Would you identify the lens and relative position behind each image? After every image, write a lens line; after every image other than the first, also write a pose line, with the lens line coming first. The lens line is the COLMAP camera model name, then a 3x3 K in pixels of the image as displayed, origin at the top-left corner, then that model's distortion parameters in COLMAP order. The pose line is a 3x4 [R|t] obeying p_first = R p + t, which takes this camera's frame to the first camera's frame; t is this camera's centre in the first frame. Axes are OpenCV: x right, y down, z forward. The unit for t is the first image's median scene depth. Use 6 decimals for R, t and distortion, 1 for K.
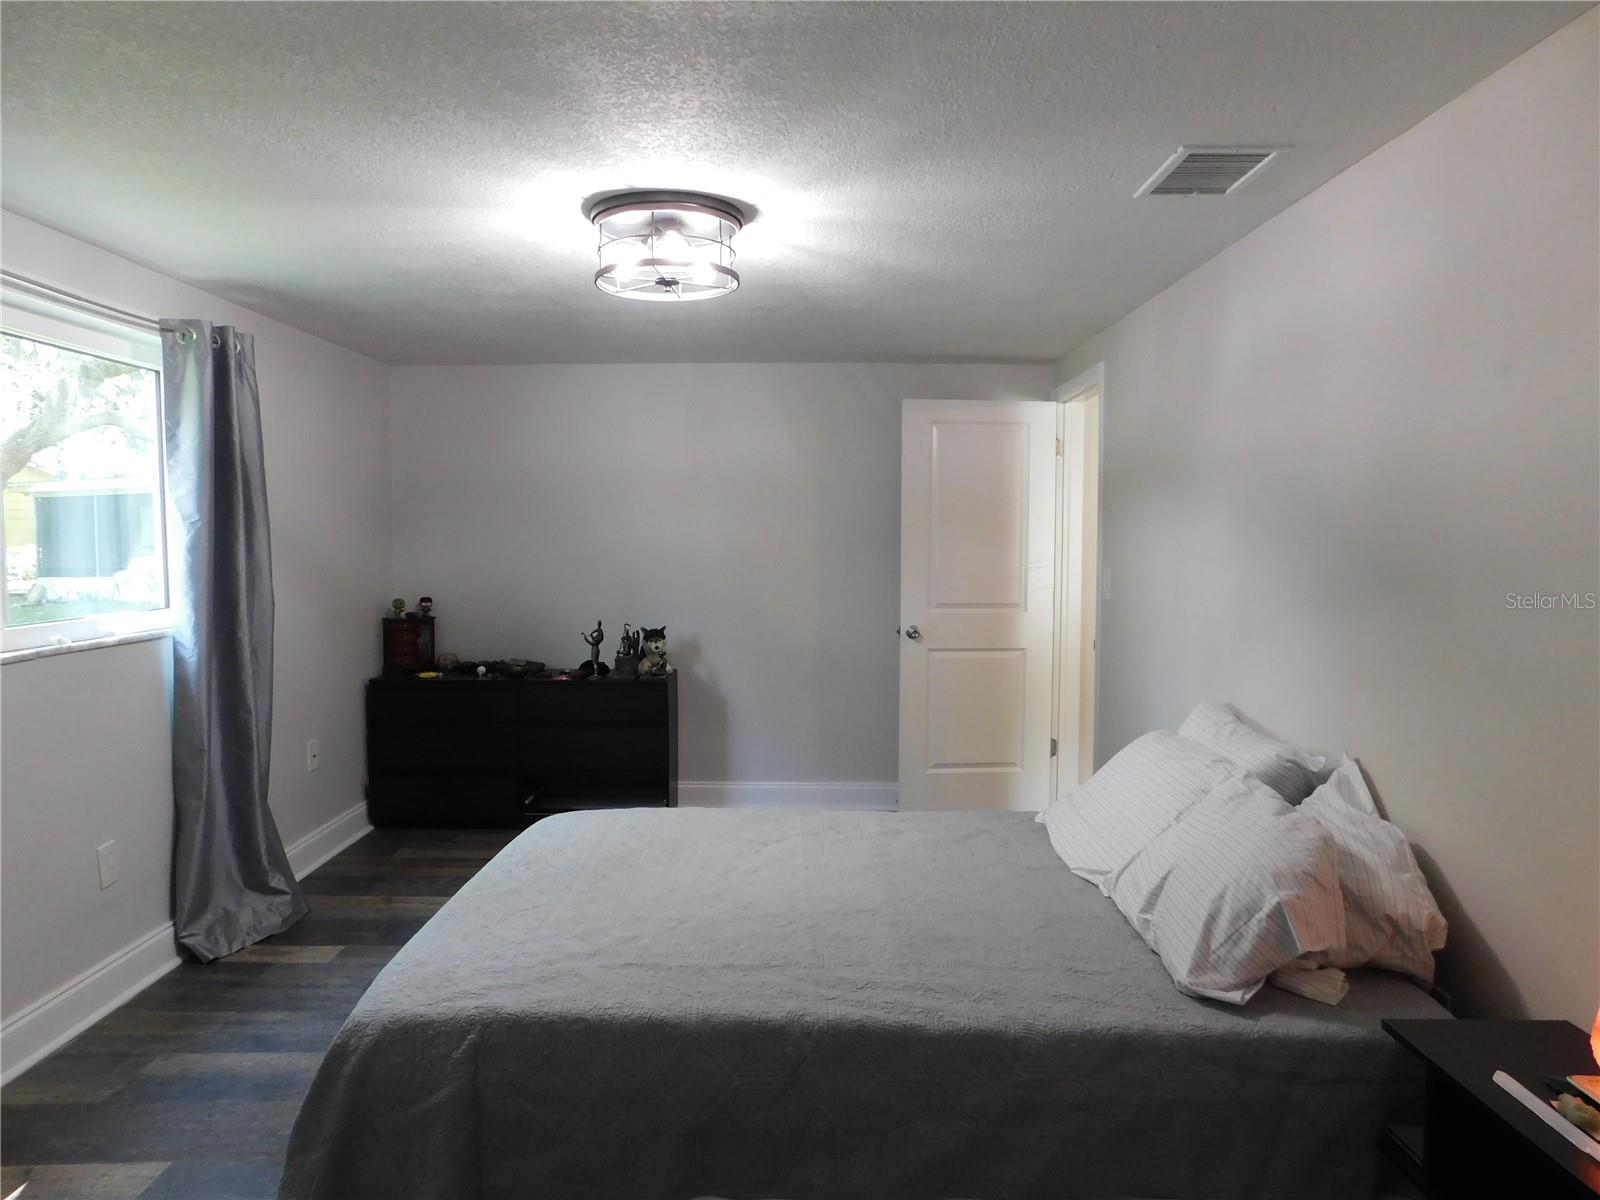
lens RADIAL K [[1061.2, 0, 800.0], [0, 1061.2, 600.0], [0, 0, 1]] dist [-0.057969, 0.061118]
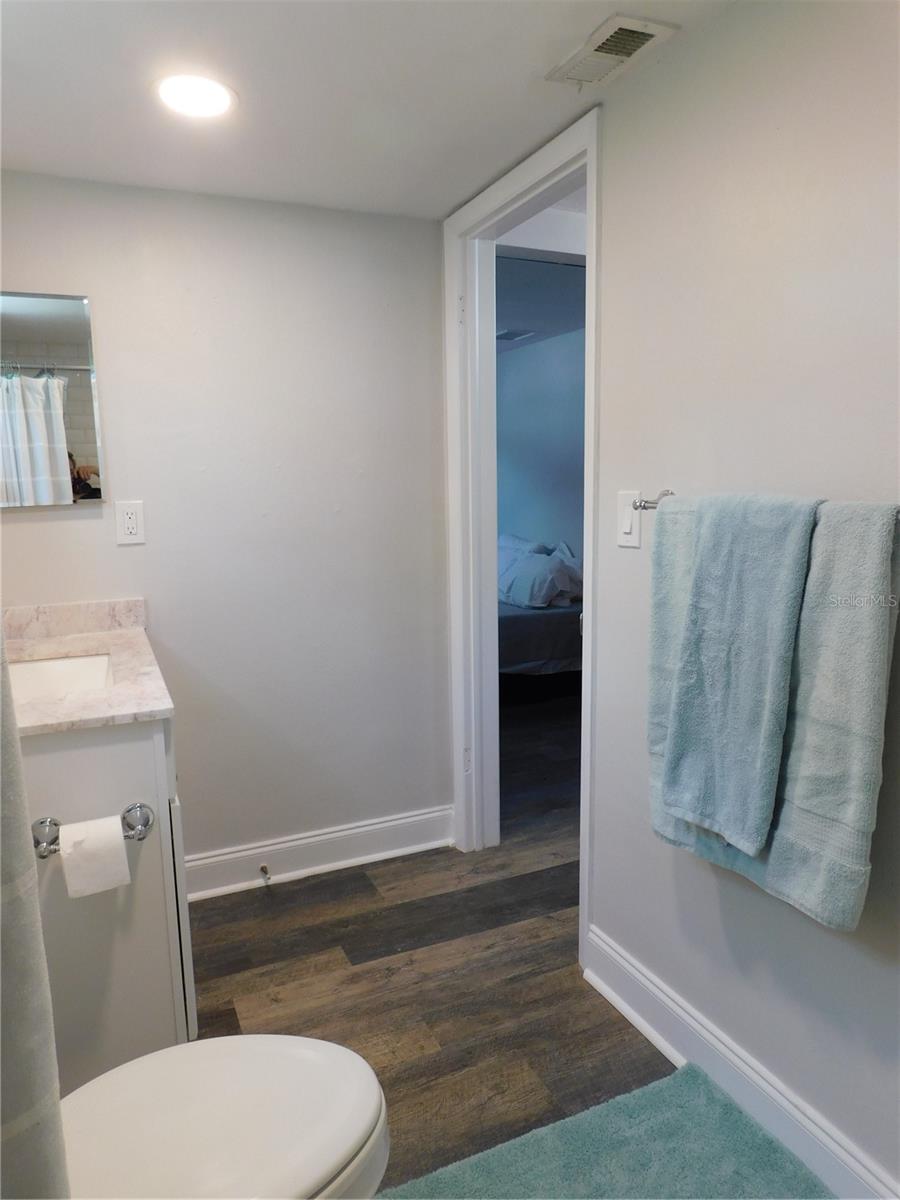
lens RADIAL K [[795.9, 0, 450.0], [0, 795.9, 600.0], [0, 0, 1]] dist [-0.057969, 0.061118]
pose [[0.910914, -0.075651, 0.405602, -0.579758], [0.041133, 0.994801, 0.093166, 0.077771], [-0.410541, -0.068182, 0.909289, -0.775724]]
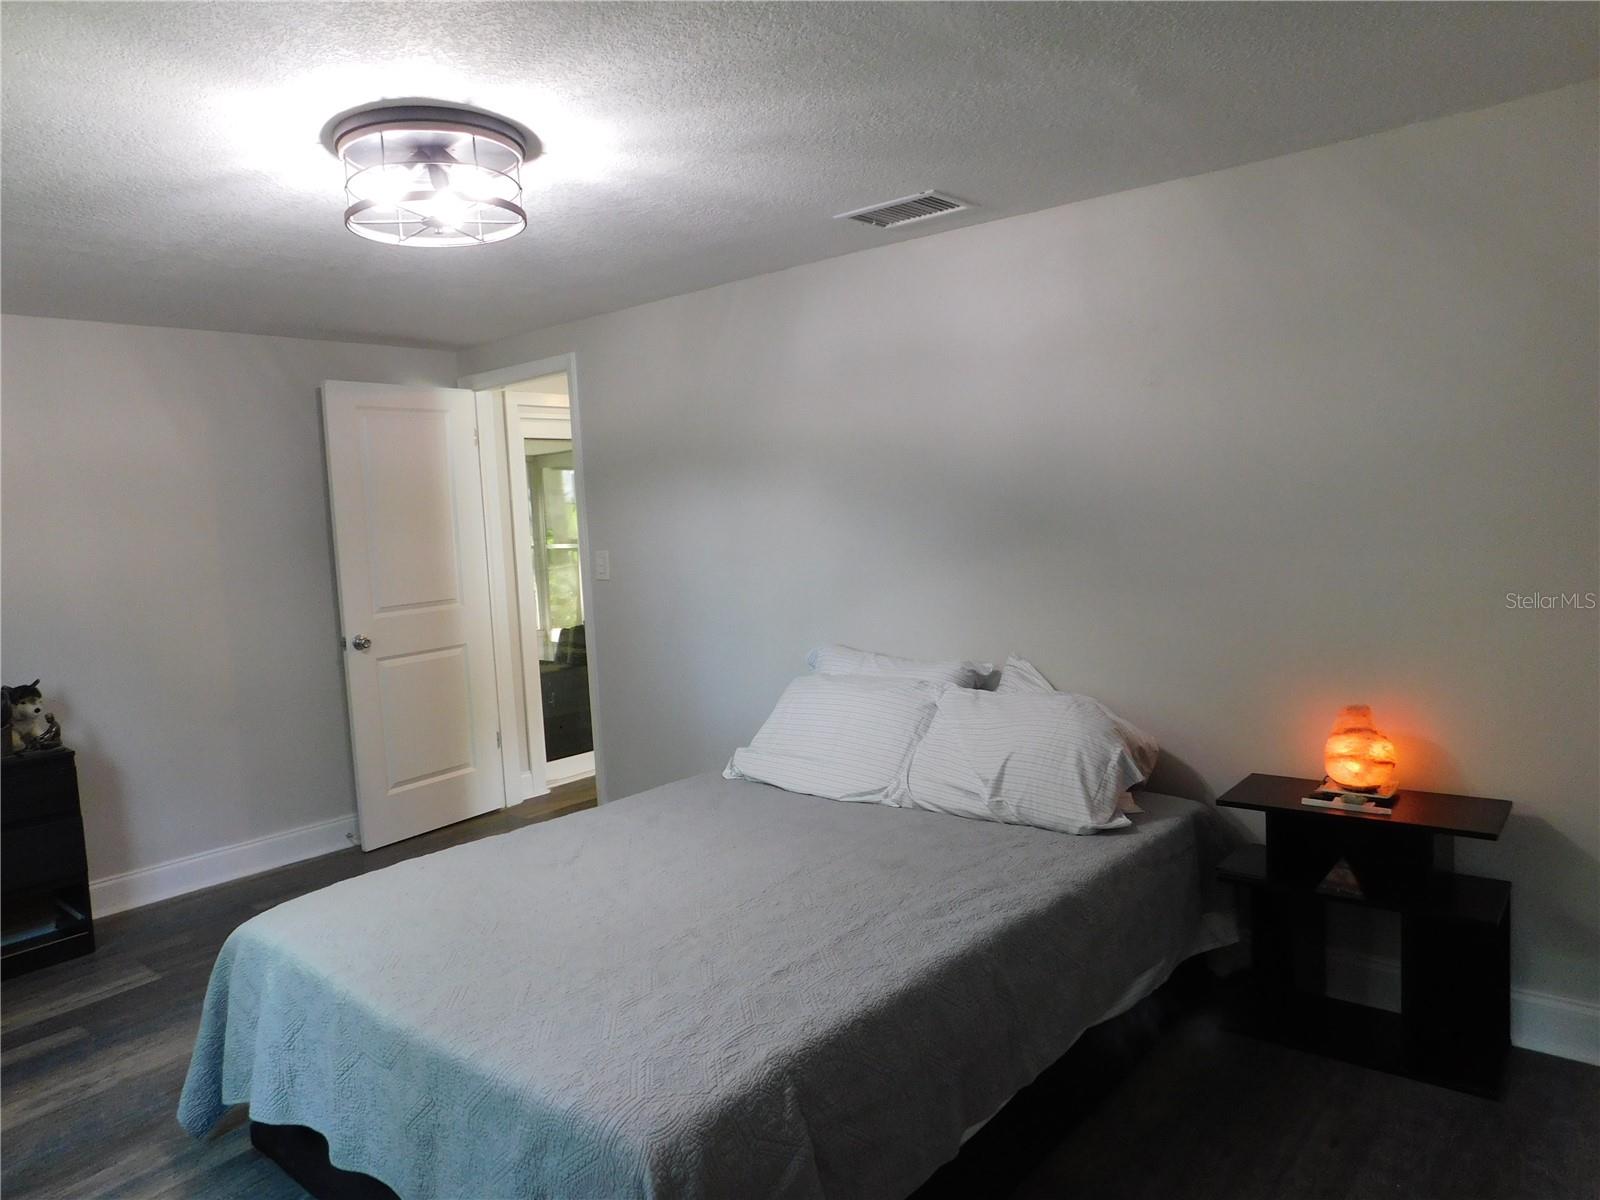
lens RADIAL K [[1061.2, 0, 800.0], [0, 1061.2, 600.0], [0, 0, 1]] dist [-0.057969, 0.061118]
pose [[0.645802, -0.103493, 0.756458, -0.602480], [0.102064, 0.993580, 0.048800, -0.019433], [-0.756652, 0.045692, 0.652219, 0.263877]]
